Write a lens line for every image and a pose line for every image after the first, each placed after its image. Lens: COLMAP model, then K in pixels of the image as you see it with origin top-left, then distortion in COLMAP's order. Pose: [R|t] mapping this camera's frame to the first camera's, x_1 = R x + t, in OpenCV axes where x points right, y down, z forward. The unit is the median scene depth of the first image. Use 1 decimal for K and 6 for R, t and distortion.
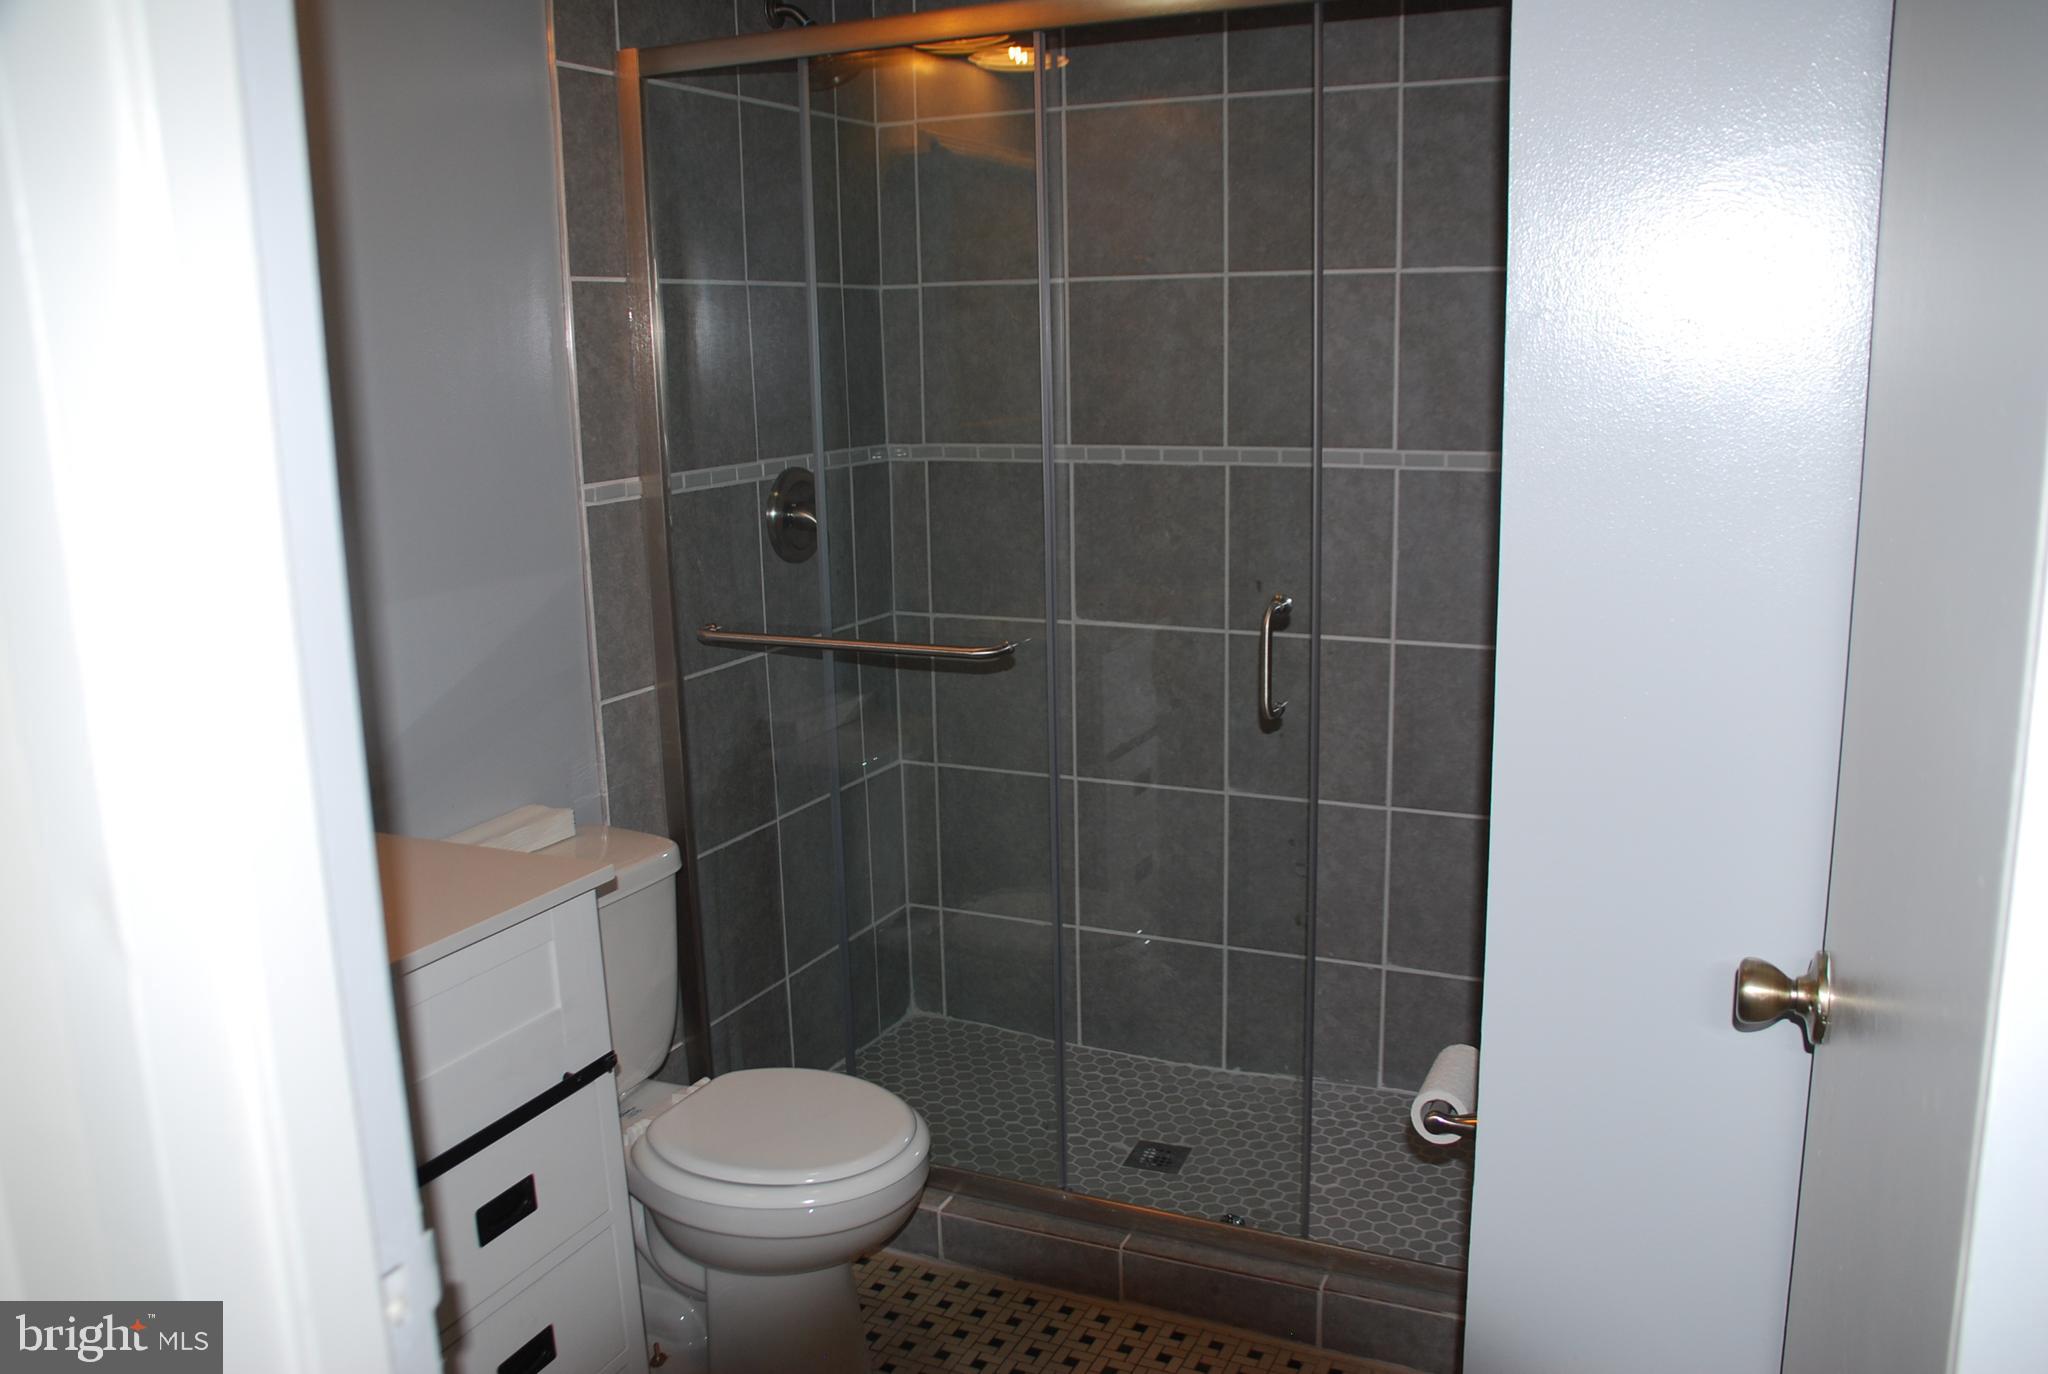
lens RADIAL K [[1583.8, 0, 1024.0], [0, 1583.8, 687.0], [0, 0, 1]] dist [-0.146783, 0.117894]
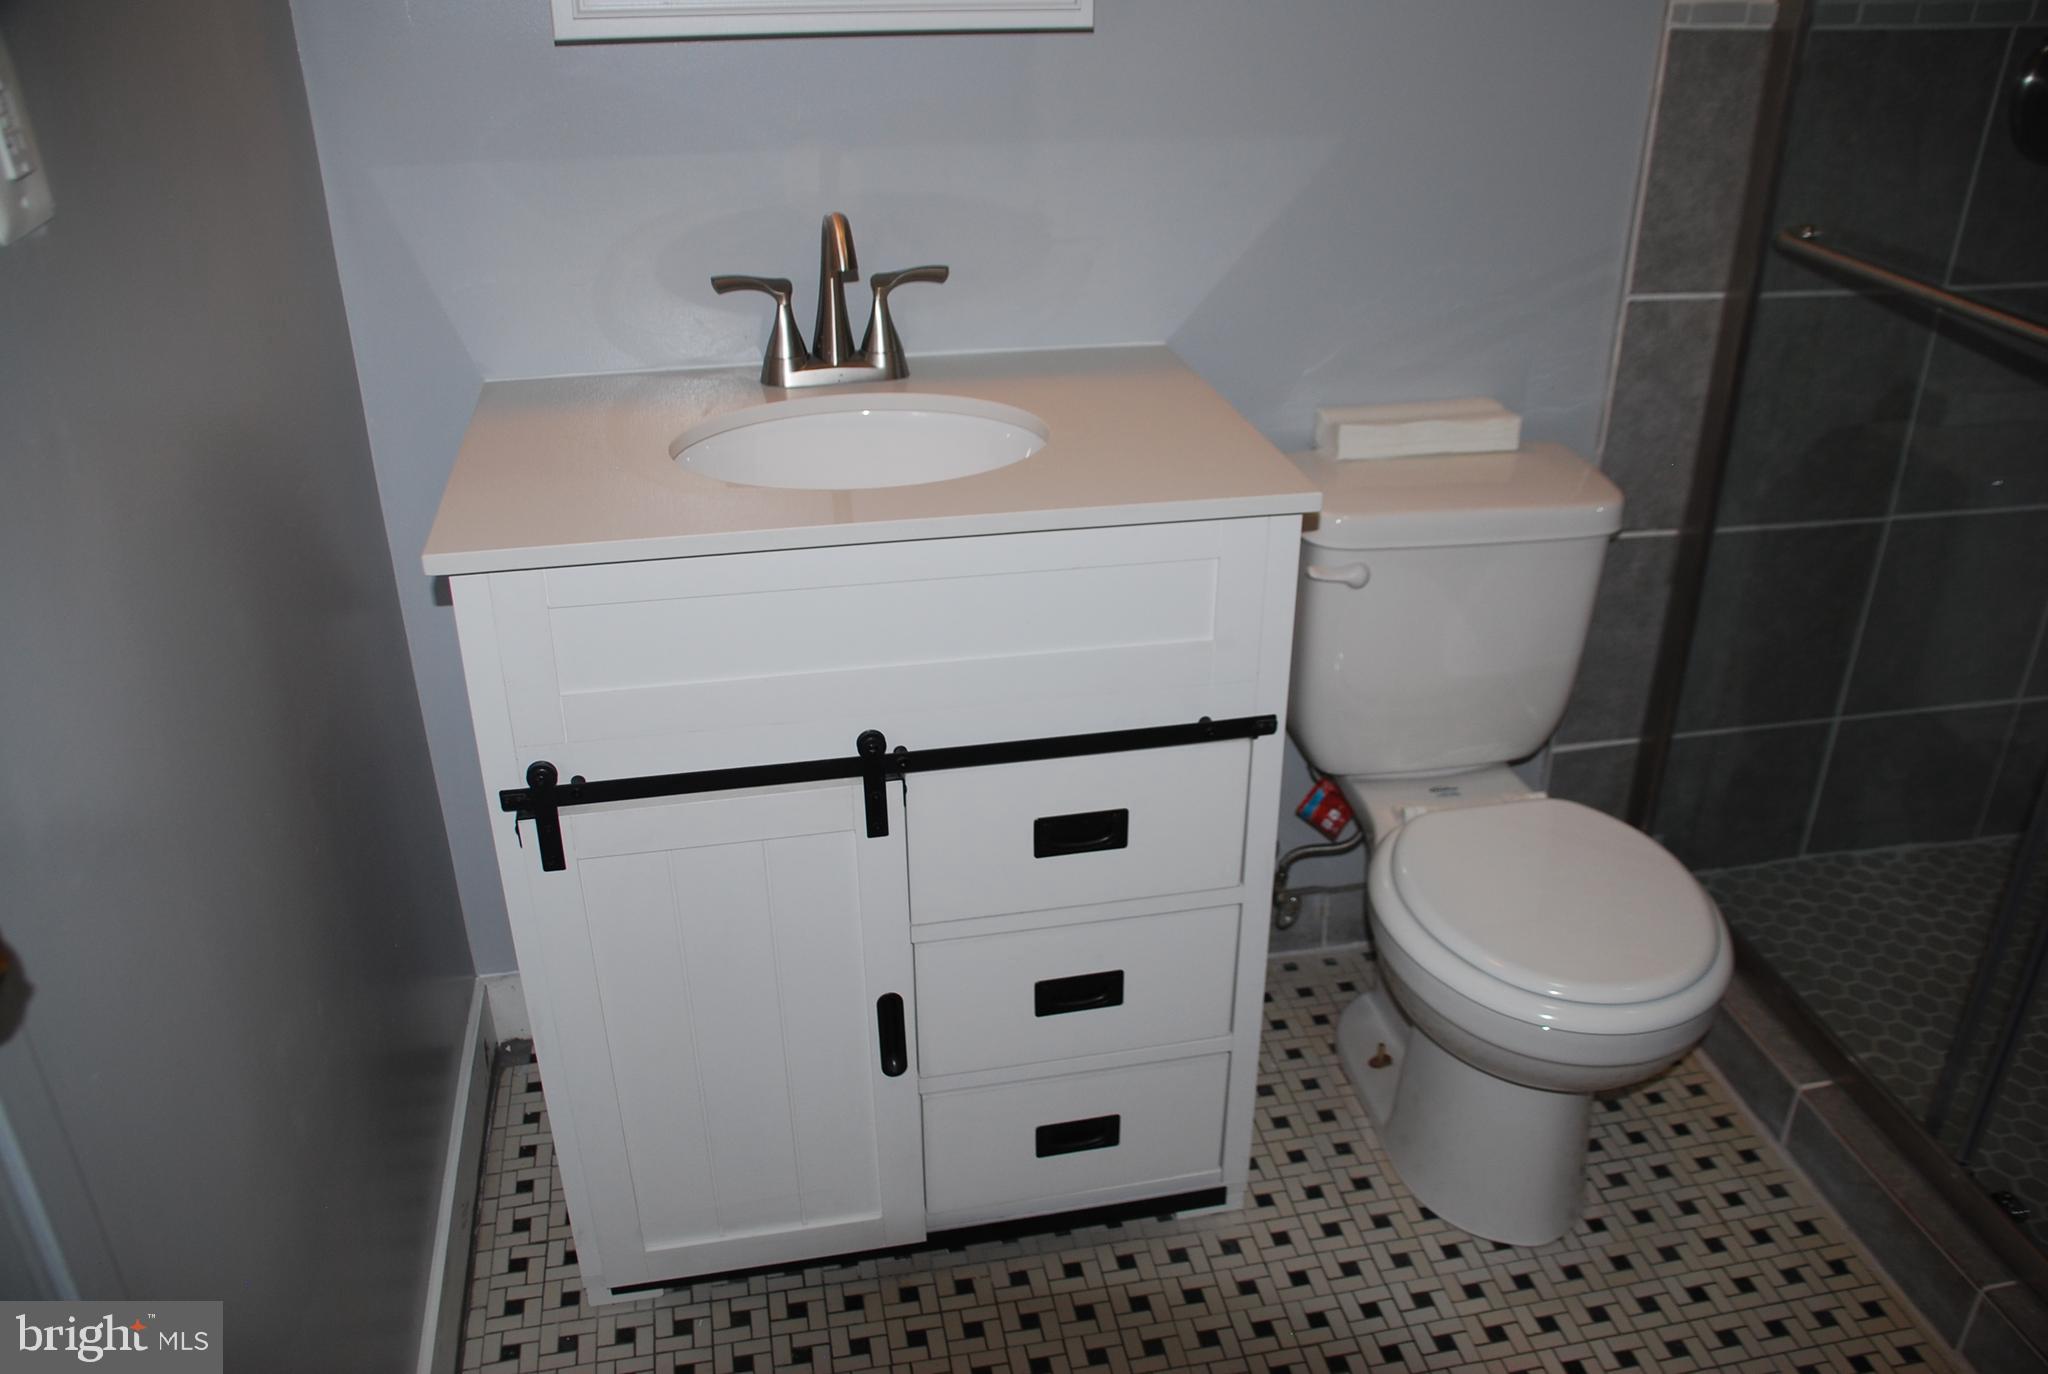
lens RADIAL K [[1583.8, 0, 1024.0], [0, 1583.8, 687.0], [0, 0, 1]] dist [-0.146783, 0.117894]
pose [[0.602371, 0.390768, -0.696025, 0.150083], [-0.178752, 0.915867, 0.359493, -0.032921], [0.777944, -0.092132, 0.621542, 0.273633]]
